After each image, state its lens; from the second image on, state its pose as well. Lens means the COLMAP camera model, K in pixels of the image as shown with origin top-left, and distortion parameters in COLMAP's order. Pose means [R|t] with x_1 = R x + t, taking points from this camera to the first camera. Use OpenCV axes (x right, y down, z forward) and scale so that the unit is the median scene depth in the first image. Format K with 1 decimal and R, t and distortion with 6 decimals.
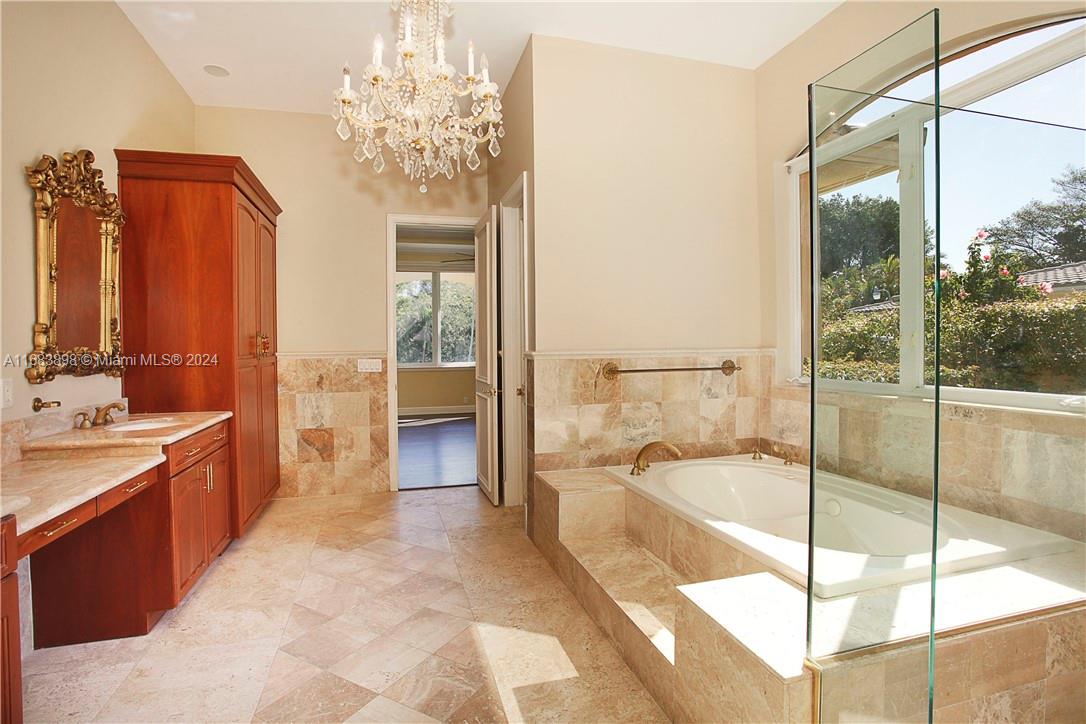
lens RADIAL K [[553.3, 0, 550.7], [0, 553.3, 355.3], [0, 0, 1]] dist [-0.020126, -0.000217]
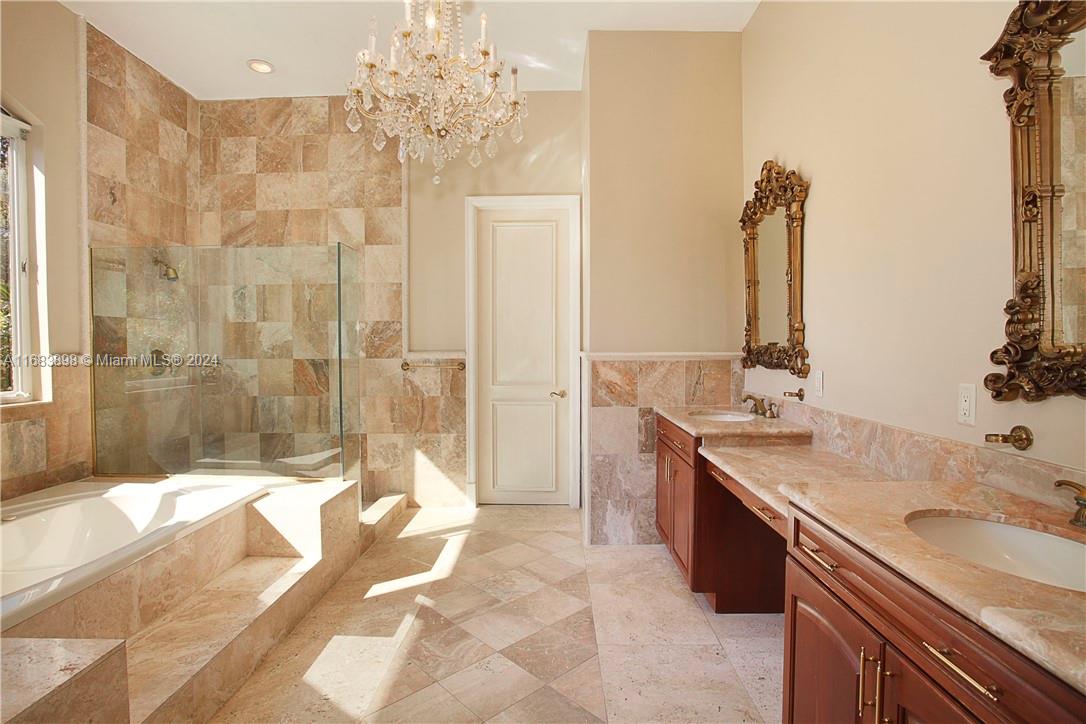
lens RADIAL K [[553.3, 0, 541.5], [0, 553.3, 357.2], [0, 0, 1]] dist [-0.020126, -0.000217]
pose [[-0.952550, 0.008881, 0.304251, -0.701175], [0.019144, 0.999343, 0.030766, -0.026487], [-0.303778, 0.035131, -0.952095, 1.897359]]
